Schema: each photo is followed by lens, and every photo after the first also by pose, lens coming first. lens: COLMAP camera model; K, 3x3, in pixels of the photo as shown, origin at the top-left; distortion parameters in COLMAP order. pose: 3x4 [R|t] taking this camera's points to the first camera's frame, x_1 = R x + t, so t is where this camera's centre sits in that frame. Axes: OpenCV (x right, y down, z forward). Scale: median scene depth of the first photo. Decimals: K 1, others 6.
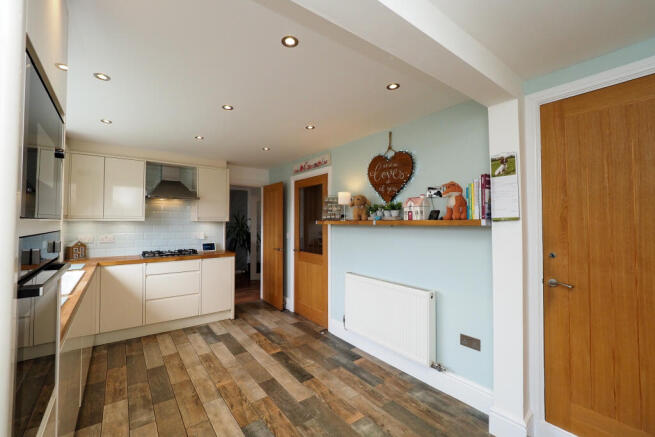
lens RADIAL K [[273.9, 0, 316.6], [0, 273.9, 214.8], [0, 0, 1]] dist [-0.015148, 0.000198]
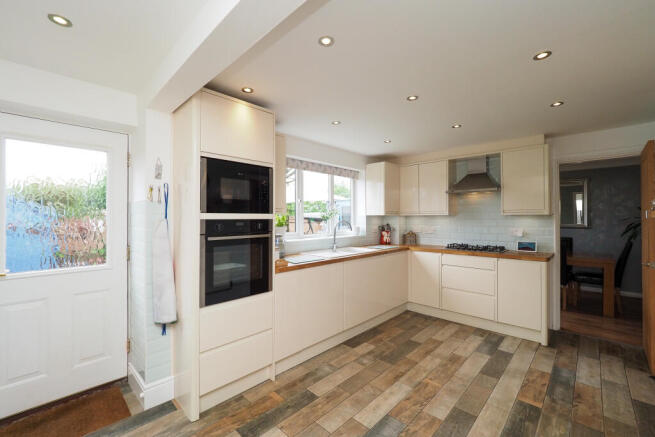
lens RADIAL K [[273.9, 0, 316.6], [0, 273.9, 214.8], [0, 0, 1]] dist [-0.015148, 0.000198]
pose [[0.147361, -0.015278, -0.988965, 0.477014], [0.028671, 0.999527, -0.011169, 0.022717], [0.988667, -0.026708, 0.147729, 0.404873]]
